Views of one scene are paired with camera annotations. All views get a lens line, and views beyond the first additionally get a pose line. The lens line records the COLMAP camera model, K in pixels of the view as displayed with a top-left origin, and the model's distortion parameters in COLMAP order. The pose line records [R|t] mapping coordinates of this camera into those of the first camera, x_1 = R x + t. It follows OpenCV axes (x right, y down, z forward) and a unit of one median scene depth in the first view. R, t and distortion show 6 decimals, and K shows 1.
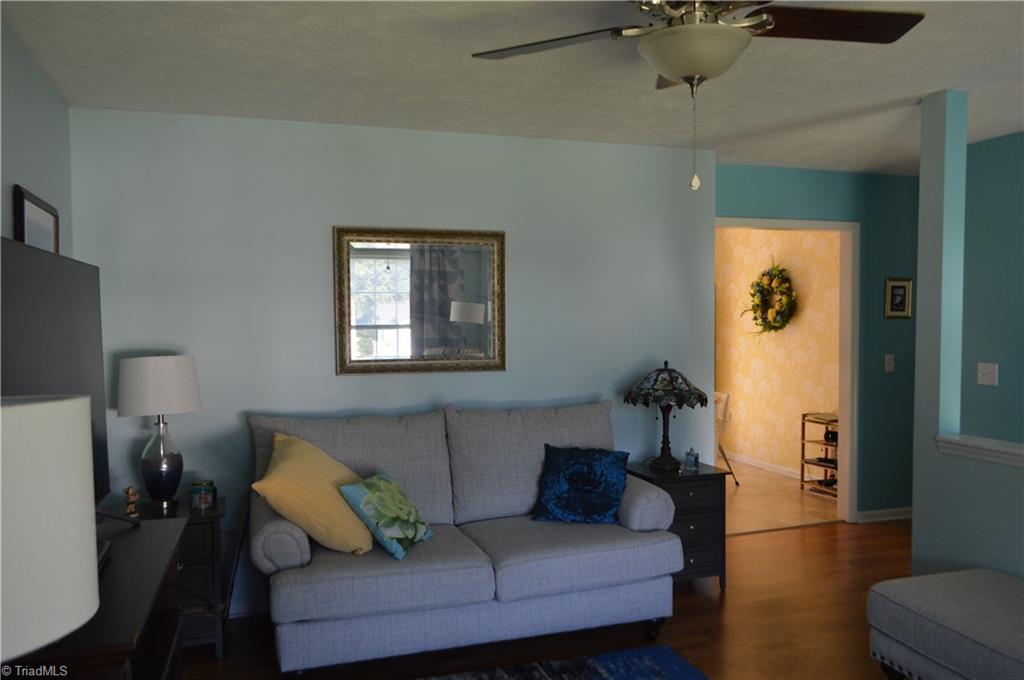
lens RADIAL K [[815.9, 0, 513.4], [0, 815.9, 342.5], [0, 0, 1]] dist [-0.032759, 0.025854]
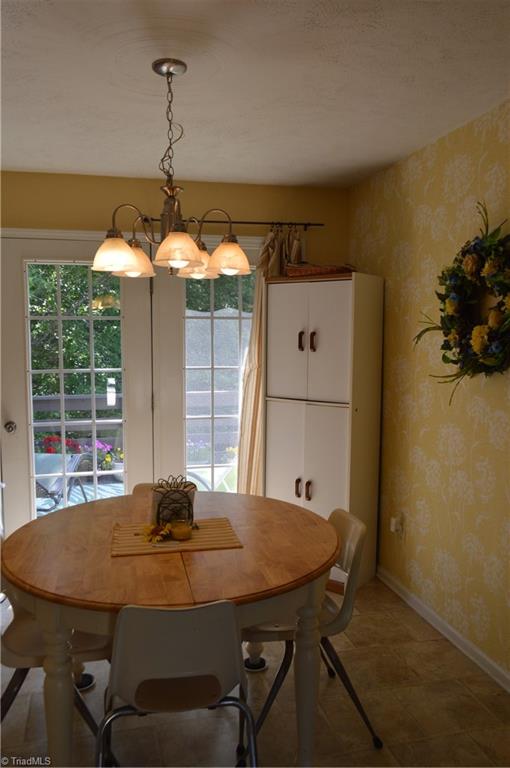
lens RADIAL K [[611.9, 0, 254.1], [0, 611.9, 383.5], [0, 0, 1]] dist [-0.032759, 0.025854]
pose [[0.996945, 0.015446, -0.076559, 0.215867], [-0.011527, 0.998613, 0.051370, -0.025021], [0.077246, -0.050331, 0.995741, 0.642986]]
